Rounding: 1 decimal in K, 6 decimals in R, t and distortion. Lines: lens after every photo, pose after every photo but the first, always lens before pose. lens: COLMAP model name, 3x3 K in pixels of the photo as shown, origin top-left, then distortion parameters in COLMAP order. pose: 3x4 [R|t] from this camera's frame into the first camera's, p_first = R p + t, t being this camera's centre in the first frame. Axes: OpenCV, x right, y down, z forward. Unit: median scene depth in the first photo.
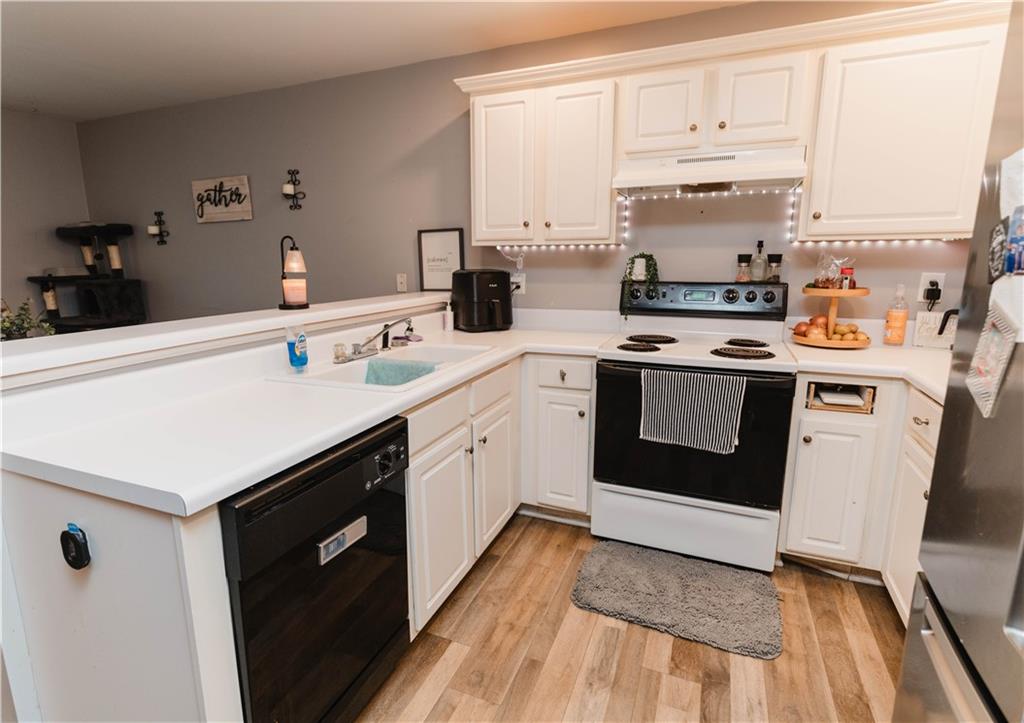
lens RADIAL K [[523.2, 0, 486.6], [0, 523.2, 359.1], [0, 0, 1]] dist [-0.000991, -0.000399]
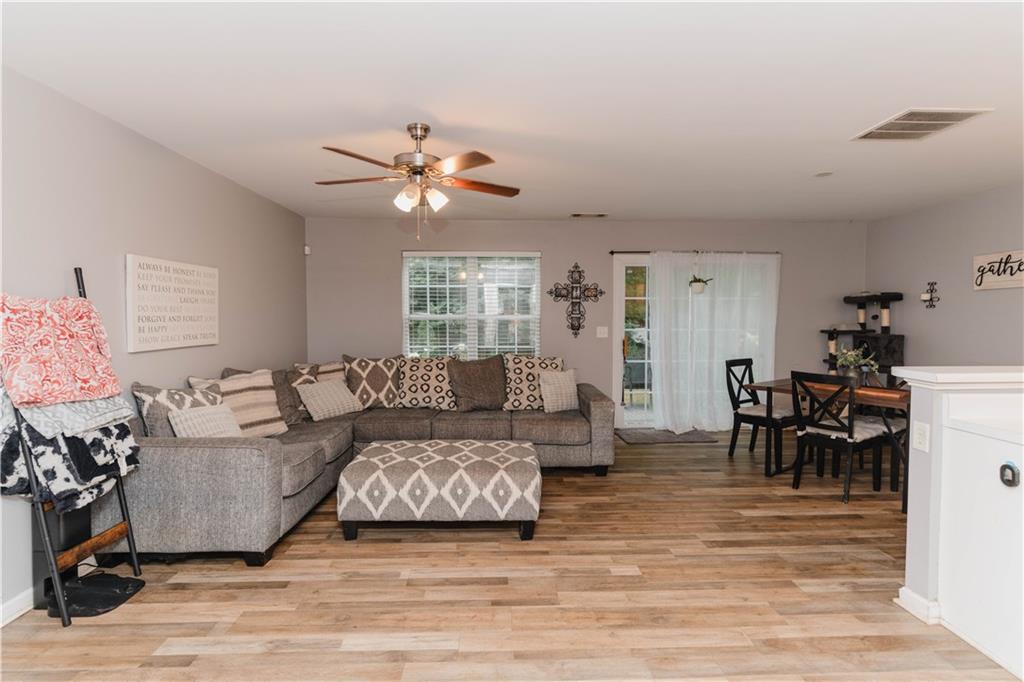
lens RADIAL K [[496.0, 0, 516.1], [0, 496.0, 338.5], [0, 0, 1]] dist [-0.001777, 0.000962]
pose [[0.436908, 0.050110, -0.898109, 0.010241], [-0.176829, 0.983749, -0.031135, 0.106751], [0.881954, 0.172415, 0.438669, -0.634165]]
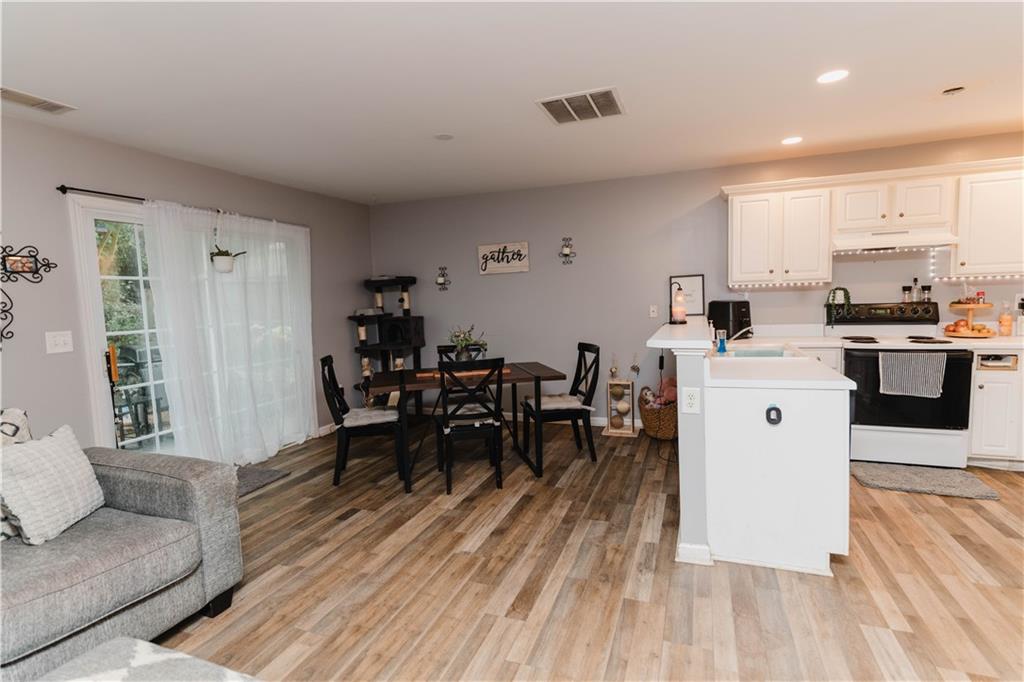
lens RADIAL K [[496.0, 0, 516.1], [0, 496.0, 338.5], [0, 0, 1]] dist [-0.001777, 0.000962]
pose [[0.997836, -0.031075, 0.057942, -0.890331], [0.037170, 0.993535, -0.107266, 0.093902], [-0.054234, 0.109187, 0.992541, -0.511203]]
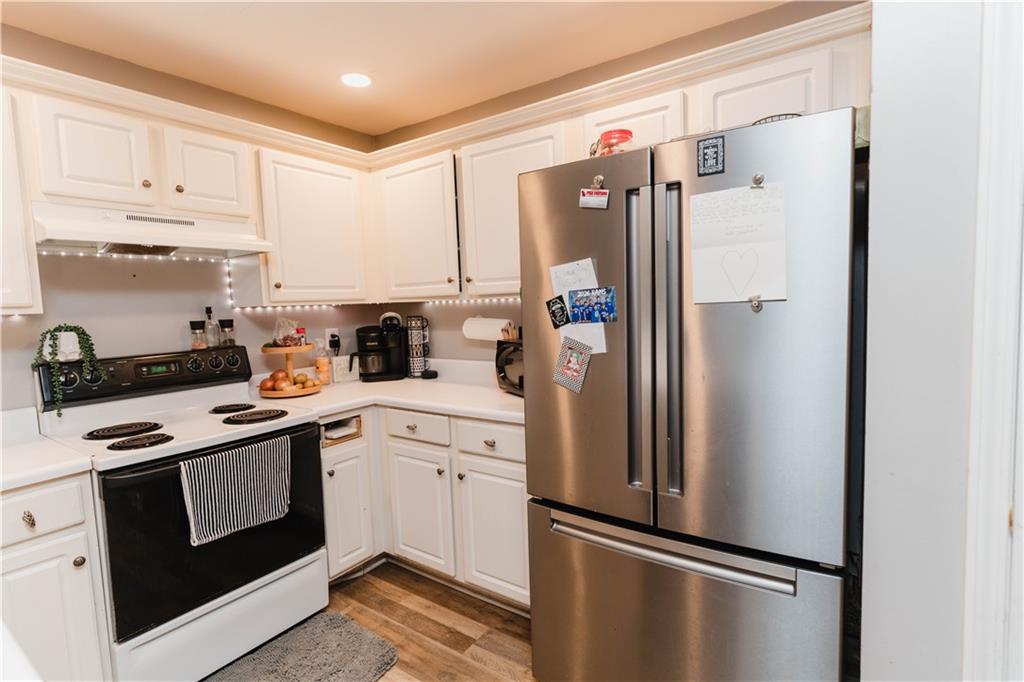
lens RADIAL K [[496.0, 0, 516.1], [0, 496.0, 338.5], [0, 0, 1]] dist [-0.001777, 0.000962]
pose [[0.191968, -0.074347, 0.978581, -0.306284], [0.222489, 0.974462, 0.030388, -0.068017], [-0.955849, 0.211890, 0.203607, 0.266564]]
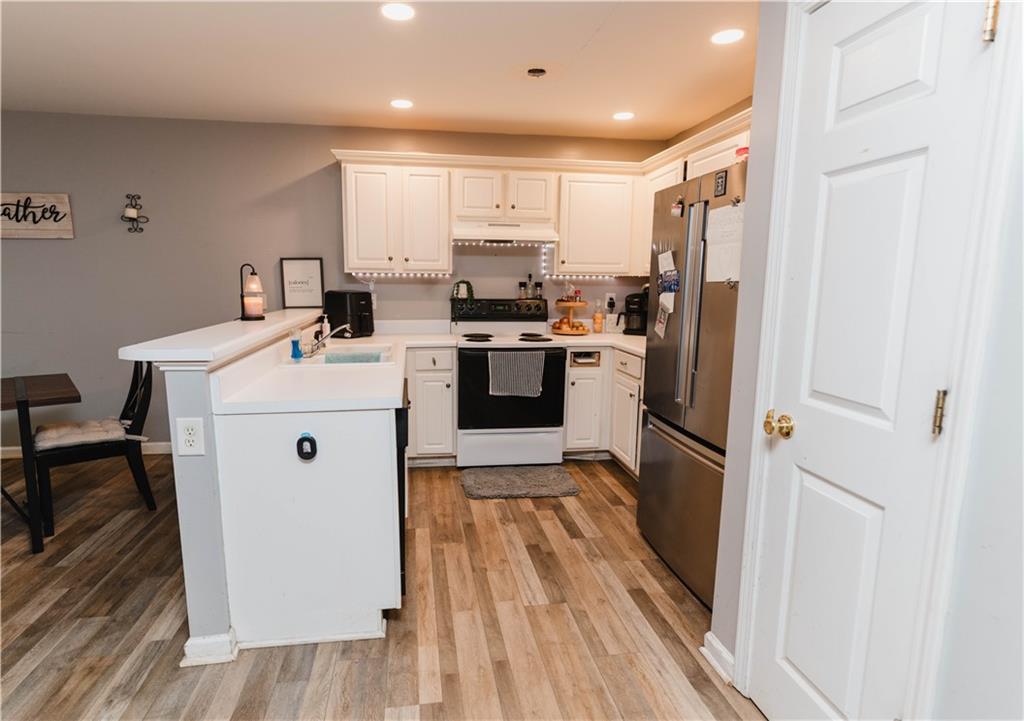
lens RADIAL K [[534.9, 0, 487.3], [0, 534.9, 358.3], [0, 0, 1]] dist [-0.001316, -0.000348]
pose [[0.848919, -0.061731, 0.524906, -0.517083], [0.085950, 0.996059, -0.021865, 0.067846], [-0.521487, 0.063677, 0.850880, -0.369696]]
